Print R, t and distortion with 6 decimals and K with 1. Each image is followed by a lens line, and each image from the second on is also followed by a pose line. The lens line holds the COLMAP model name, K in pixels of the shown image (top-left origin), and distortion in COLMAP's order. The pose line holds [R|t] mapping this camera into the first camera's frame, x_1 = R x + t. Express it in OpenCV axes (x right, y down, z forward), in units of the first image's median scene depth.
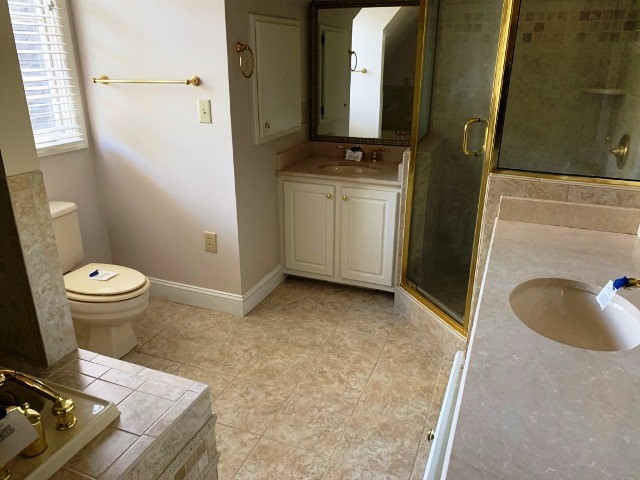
lens RADIAL K [[502.5, 0, 320.0], [0, 502.5, 240.0], [0, 0, 1]] dist [0.110981, -0.086024]
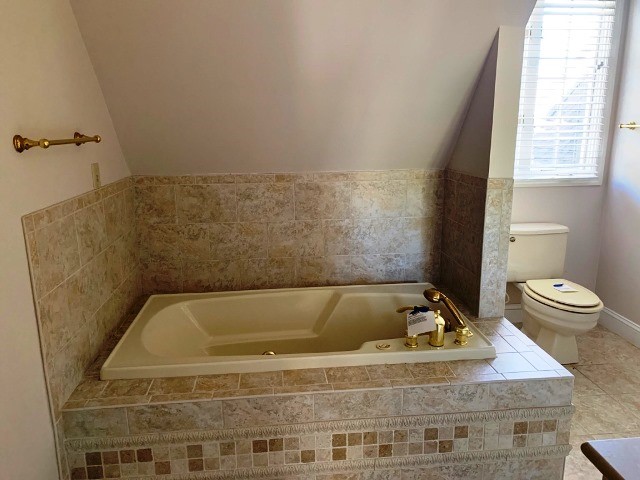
lens RADIAL K [[502.5, 0, 320.0], [0, 502.5, 240.0], [0, 0, 1]] dist [0.110981, -0.086024]
pose [[0.486910, 0.206412, -0.848712, 0.262025], [-0.304700, 0.950775, 0.056426, 0.067443], [0.818582, 0.231128, 0.525836, -0.080222]]
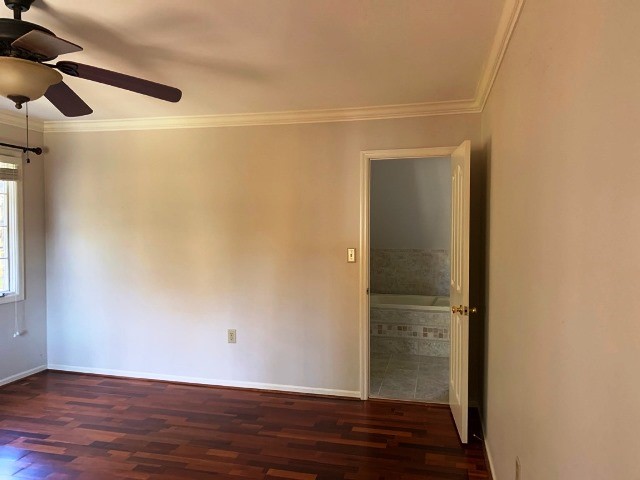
lens RADIAL K [[502.5, 0, 320.0], [0, 502.5, 240.0], [0, 0, 1]] dist [0.110981, -0.086024]
pose [[0.178390, 0.043307, -0.983006, 2.174655], [-0.350341, 0.936356, -0.022326, 0.244552], [0.919477, 0.348370, 0.182208, -0.700511]]
